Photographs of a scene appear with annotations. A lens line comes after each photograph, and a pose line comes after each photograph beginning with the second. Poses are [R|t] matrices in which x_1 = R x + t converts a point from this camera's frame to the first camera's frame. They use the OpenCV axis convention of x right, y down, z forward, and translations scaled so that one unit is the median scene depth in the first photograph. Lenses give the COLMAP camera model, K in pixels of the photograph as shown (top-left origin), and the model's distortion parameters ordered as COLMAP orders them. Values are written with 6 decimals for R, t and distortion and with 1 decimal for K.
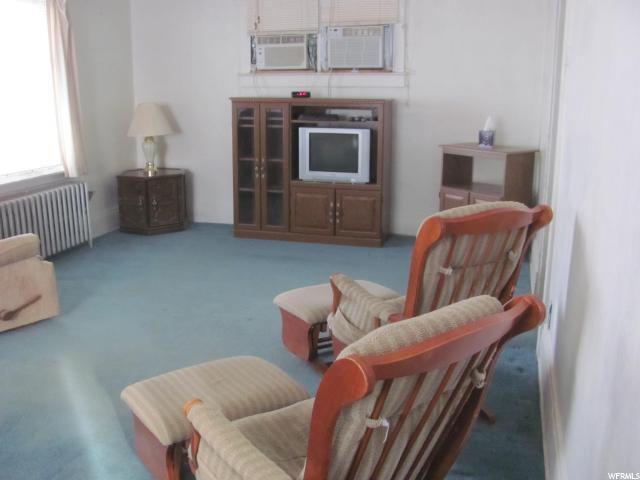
lens RADIAL K [[668.0, 0, 320.0], [0, 668.0, 240.0], [0, 0, 1]] dist [-0.180288, 0.010363]
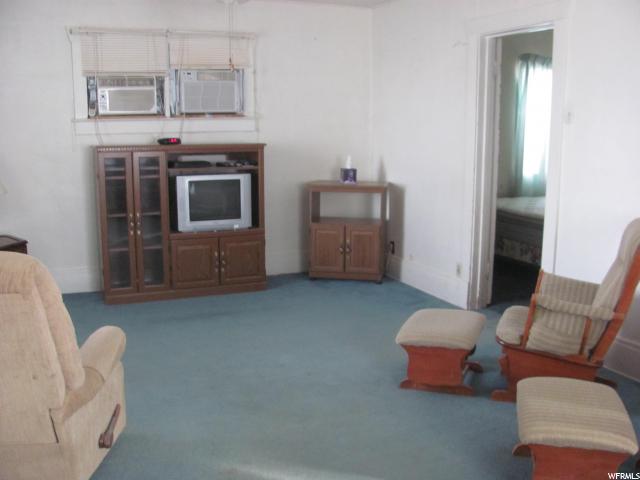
lens RADIAL K [[668.0, 0, 320.0], [0, 668.0, 240.0], [0, 0, 1]] dist [-0.180288, 0.010363]
pose [[0.755902, -0.113012, 0.644857, -0.479359], [0.150682, 0.988576, -0.003381, -0.046367], [-0.637108, 0.099724, 0.764296, 0.167012]]
